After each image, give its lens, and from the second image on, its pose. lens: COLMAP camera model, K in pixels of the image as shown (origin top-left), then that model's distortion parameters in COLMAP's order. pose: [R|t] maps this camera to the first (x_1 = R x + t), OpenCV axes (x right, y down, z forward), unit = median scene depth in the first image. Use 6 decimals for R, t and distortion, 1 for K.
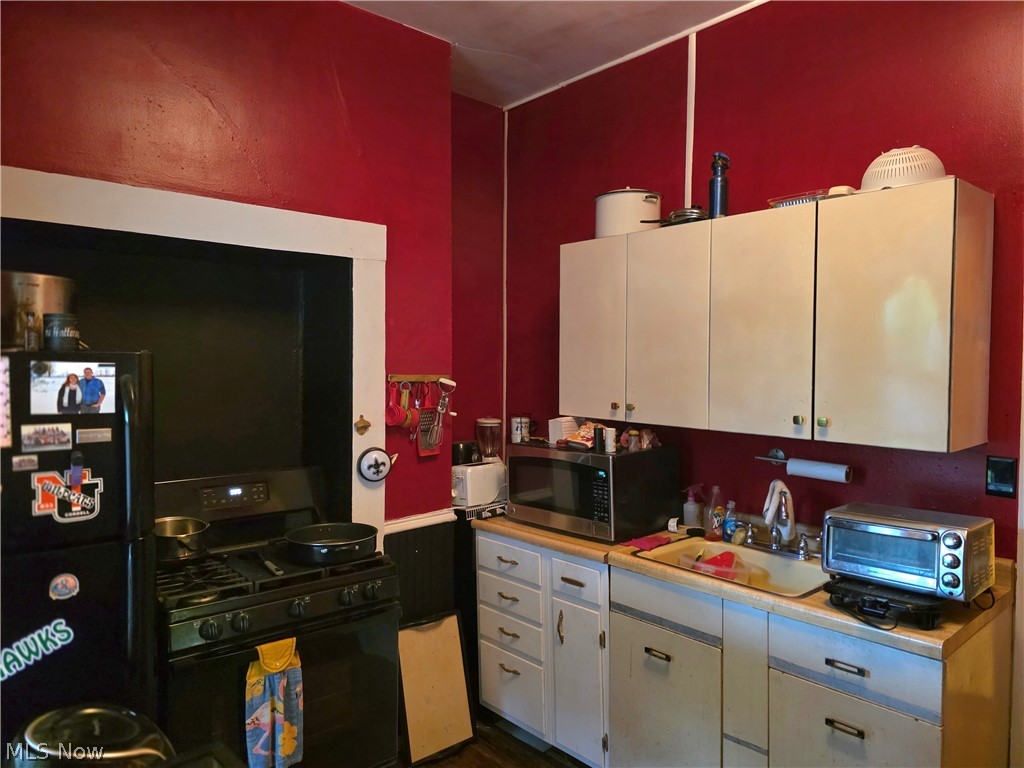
lens RADIAL K [[683.0, 0, 511.1], [0, 683.0, 378.8], [0, 0, 1]] dist [0.046000, -0.030242]
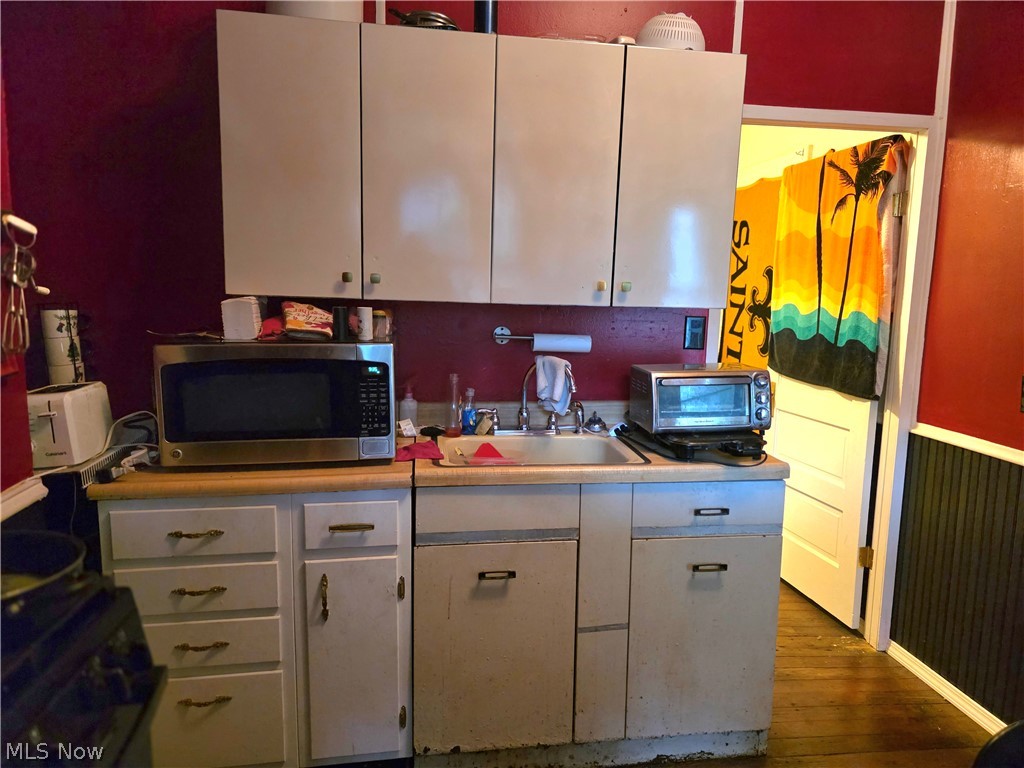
lens RADIAL K [[683.0, 0, 512.4], [0, 683.0, 381.0], [0, 0, 1]] dist [0.046000, -0.030242]
pose [[0.550423, -0.101300, 0.828718, -0.375612], [0.001161, 0.992704, 0.120574, 0.065132], [-0.834885, -0.065405, 0.546524, 0.490319]]
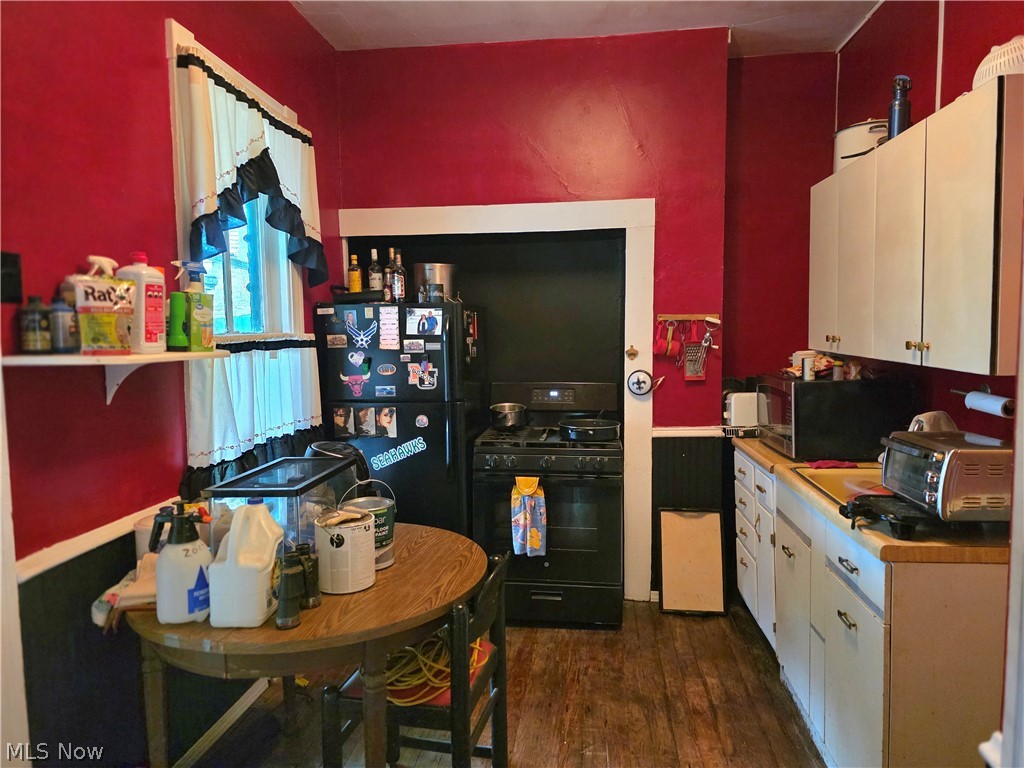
lens RADIAL K [[683.0, 0, 515.9], [0, 683.0, 378.8], [0, 0, 1]] dist [0.046000, -0.030242]
pose [[0.669098, 0.042221, -0.741974, 0.663012], [0.002106, 0.998273, 0.058705, 0.041416], [0.743171, -0.040842, 0.667854, -0.074109]]
